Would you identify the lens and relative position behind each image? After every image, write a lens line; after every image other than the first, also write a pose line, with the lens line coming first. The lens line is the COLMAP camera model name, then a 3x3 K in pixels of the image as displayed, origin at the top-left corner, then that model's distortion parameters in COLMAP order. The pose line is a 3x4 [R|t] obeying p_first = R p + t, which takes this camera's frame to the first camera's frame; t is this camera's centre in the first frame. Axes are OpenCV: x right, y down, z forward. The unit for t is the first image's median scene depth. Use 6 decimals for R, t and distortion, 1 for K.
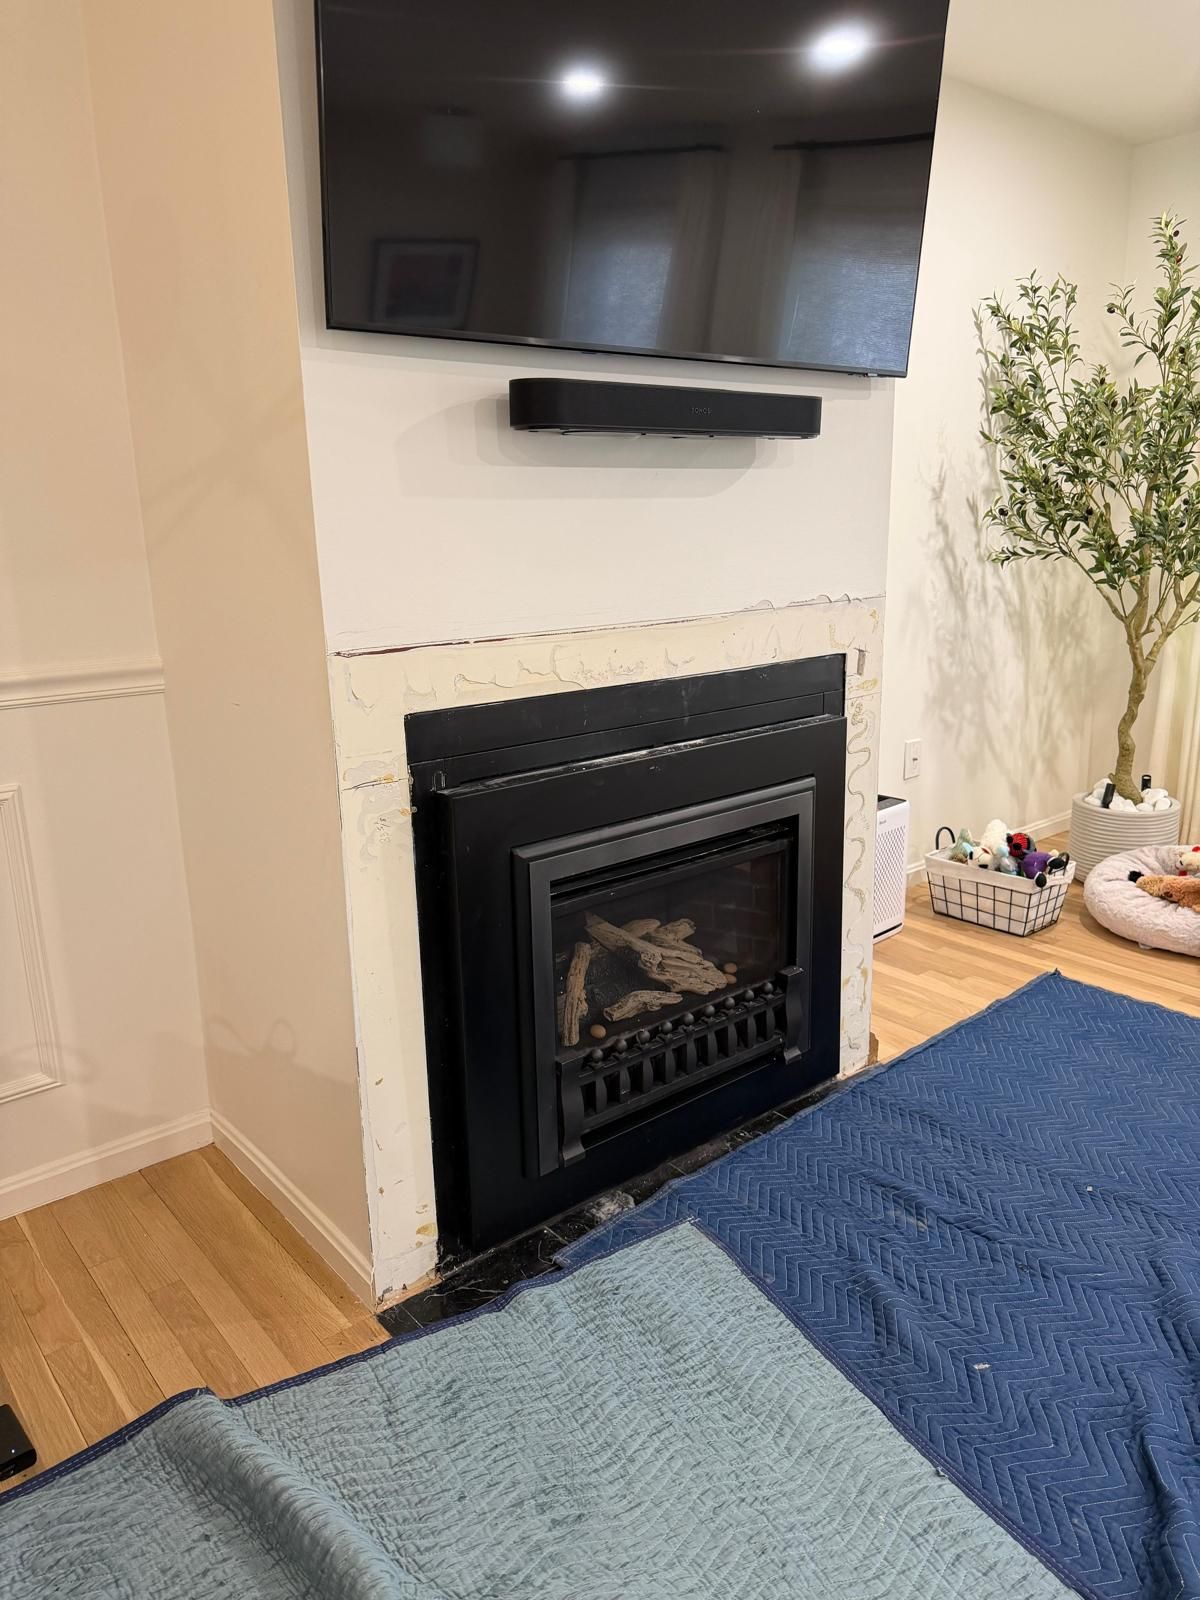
lens RADIAL K [[1117.7, 0, 592.5], [0, 1117.7, 789.9], [0, 0, 1]] dist [0.002871, -0.009224]
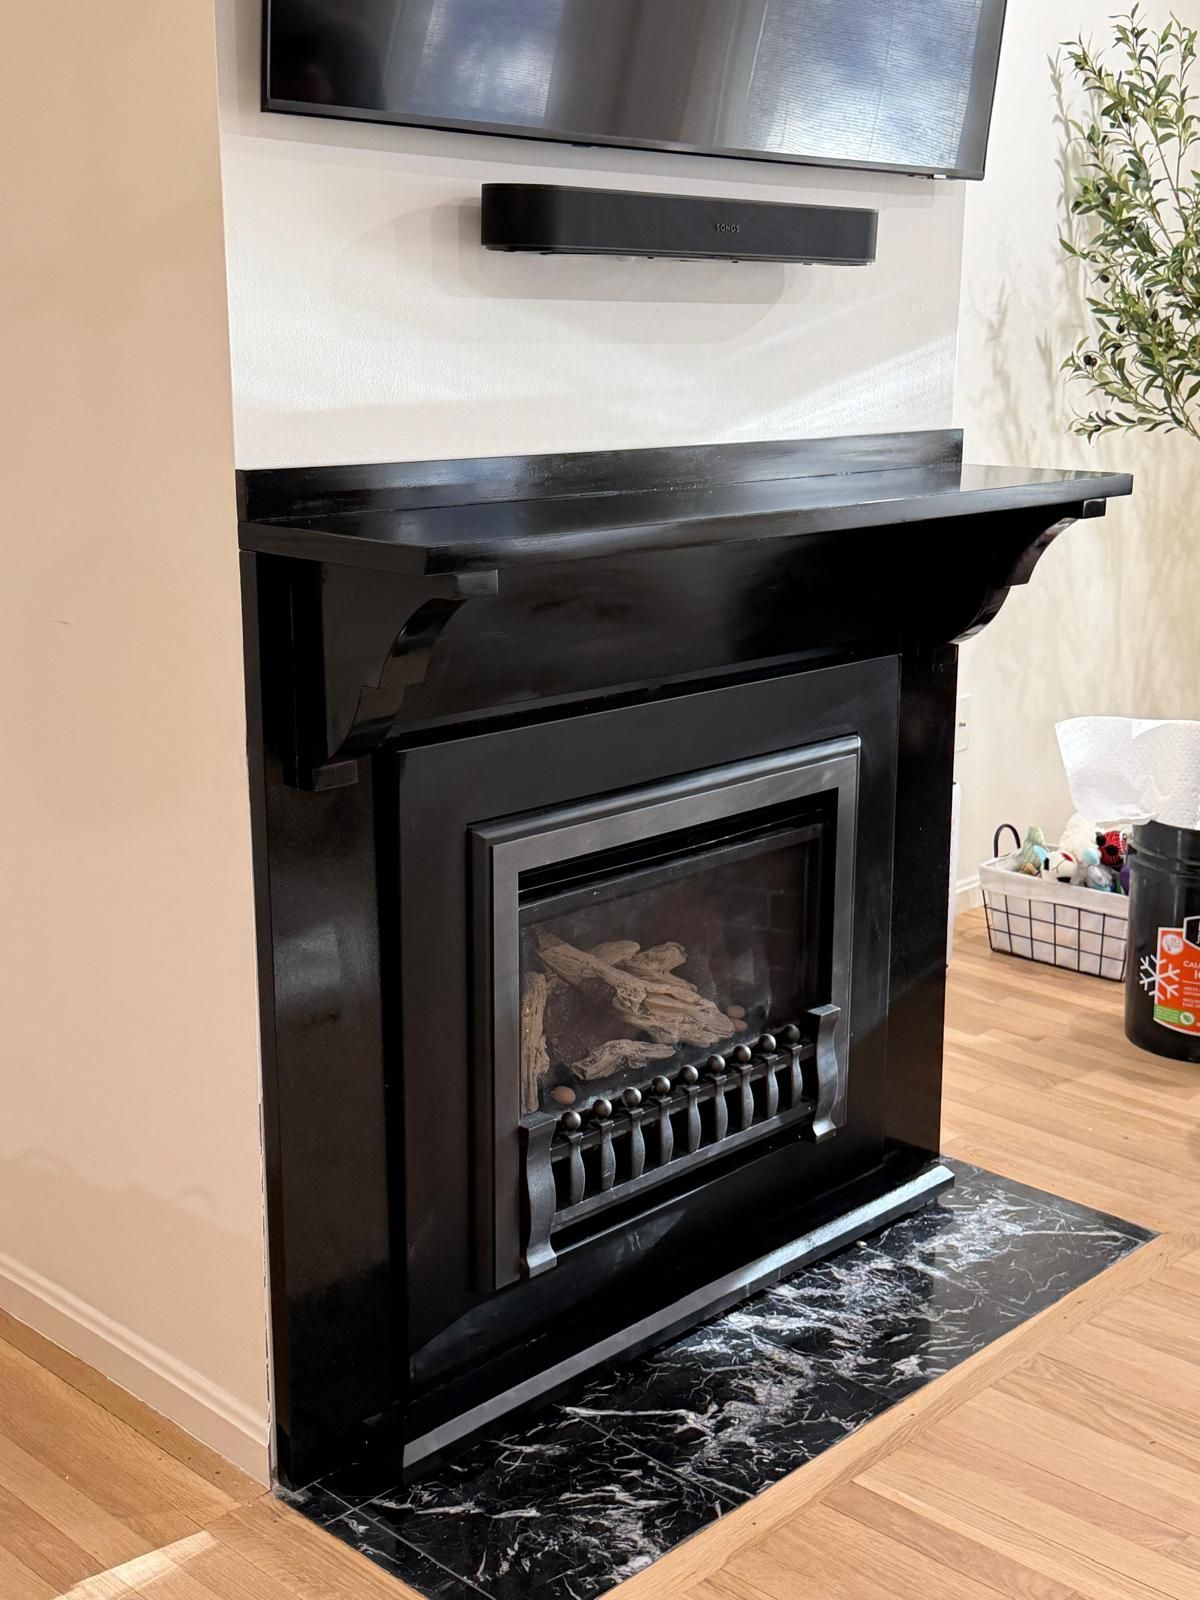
lens RADIAL K [[1883.5, 0, 607.8], [0, 1883.5, 812.0], [0, 0, 1]] dist [0.015693, 0.000000]
pose [[0.992633, -0.003523, 0.121105, -0.099936], [0.002475, 0.999958, 0.008804, 0.024140], [-0.121131, -0.008440, 0.992601, -0.164713]]
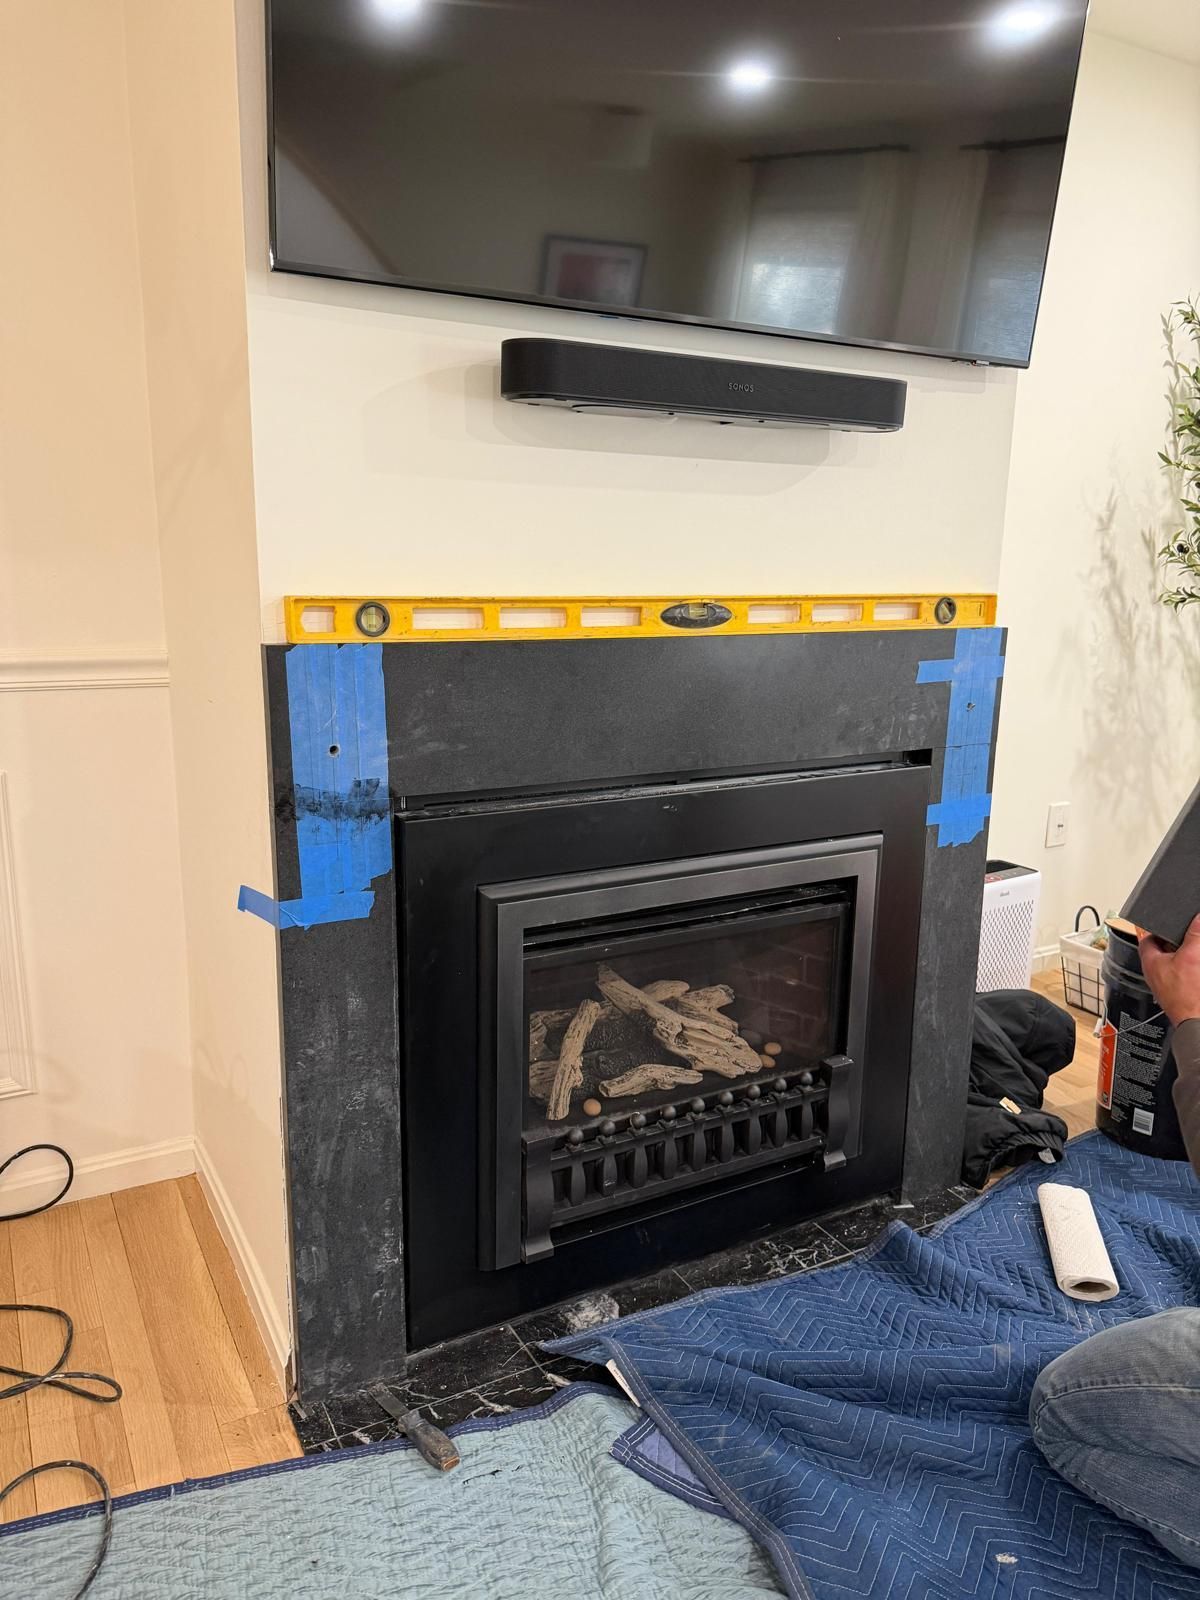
lens RADIAL K [[1140.4, 0, 587.1], [0, 1140.4, 792.0], [0, 0, 1]] dist [-0.005824, -0.002748]
pose [[0.984308, 0.078195, -0.158190, 0.108548], [-0.082789, 0.996310, -0.022647, -0.004975], [0.155836, 0.035388, 0.987149, 0.110458]]
